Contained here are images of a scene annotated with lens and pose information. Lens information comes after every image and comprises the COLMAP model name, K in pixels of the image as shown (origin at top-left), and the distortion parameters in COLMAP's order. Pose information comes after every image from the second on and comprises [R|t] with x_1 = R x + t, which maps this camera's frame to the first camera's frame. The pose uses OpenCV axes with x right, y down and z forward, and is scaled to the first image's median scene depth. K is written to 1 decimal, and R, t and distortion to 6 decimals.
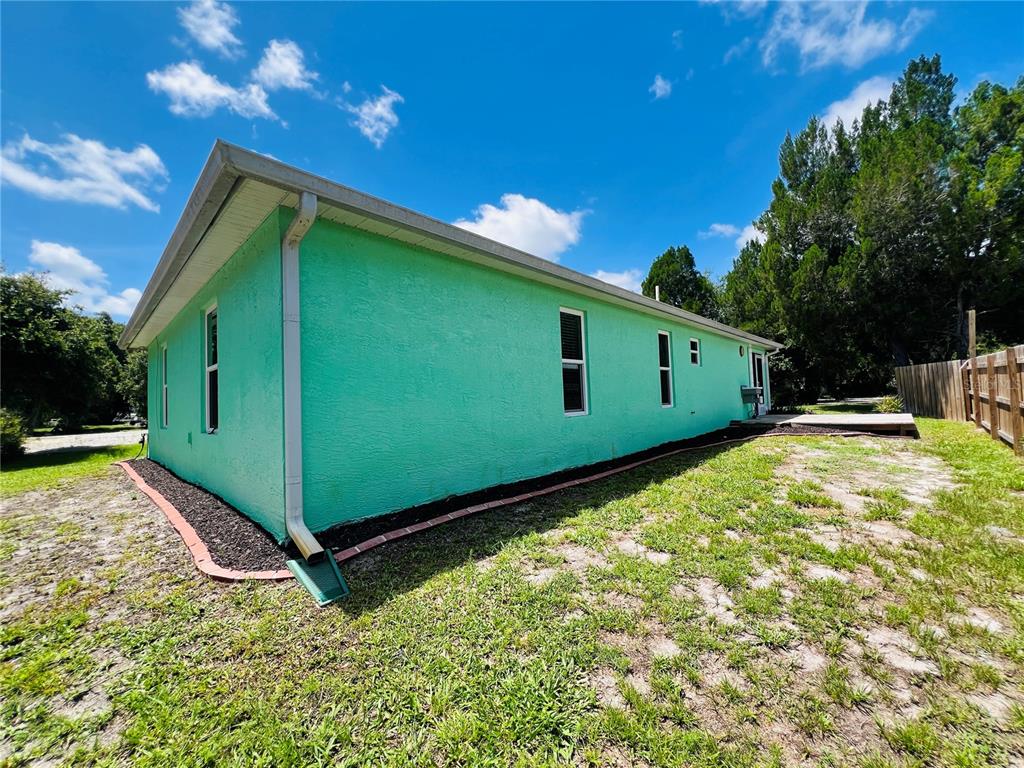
lens RADIAL K [[404.0, 0, 512.0], [0, 404.0, 384.0], [0, 0, 1]] dist [-0.000133, -0.000133]
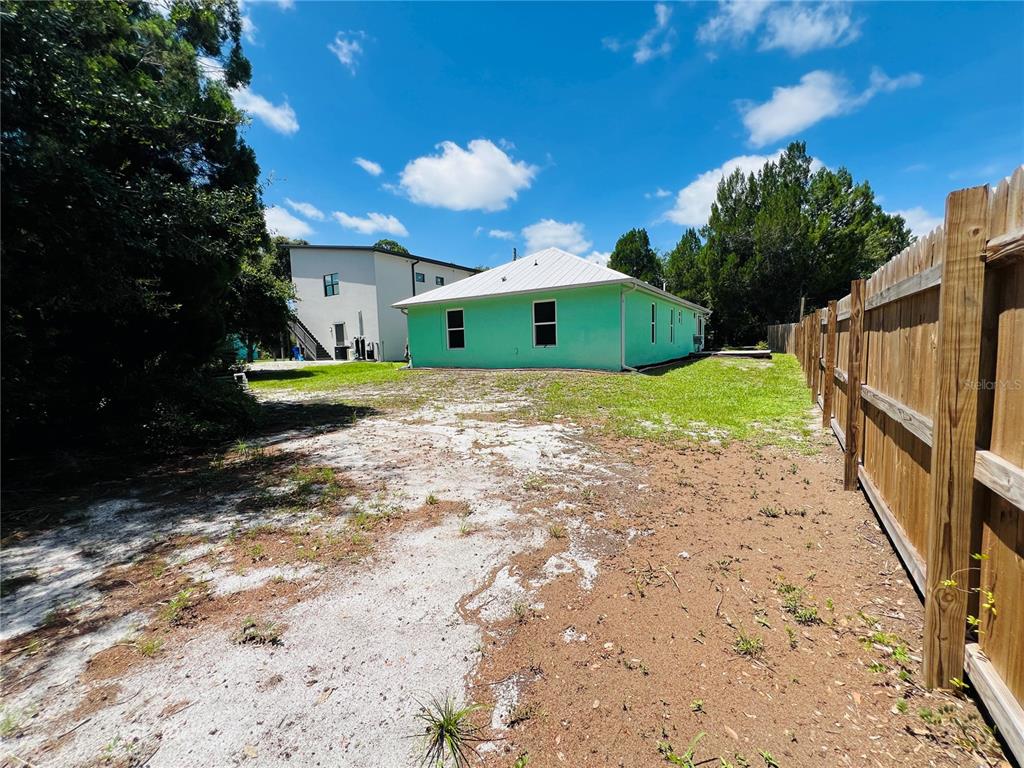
lens RADIAL K [[406.7, 0, 518.0], [0, 406.7, 380.5], [0, 0, 1]] dist [-0.001389, 0.000106]
pose [[0.980587, -0.005360, 0.196010, -0.422121], [-0.017620, 0.993174, 0.115307, 0.009413], [-0.195290, -0.116522, 0.973799, -0.489175]]
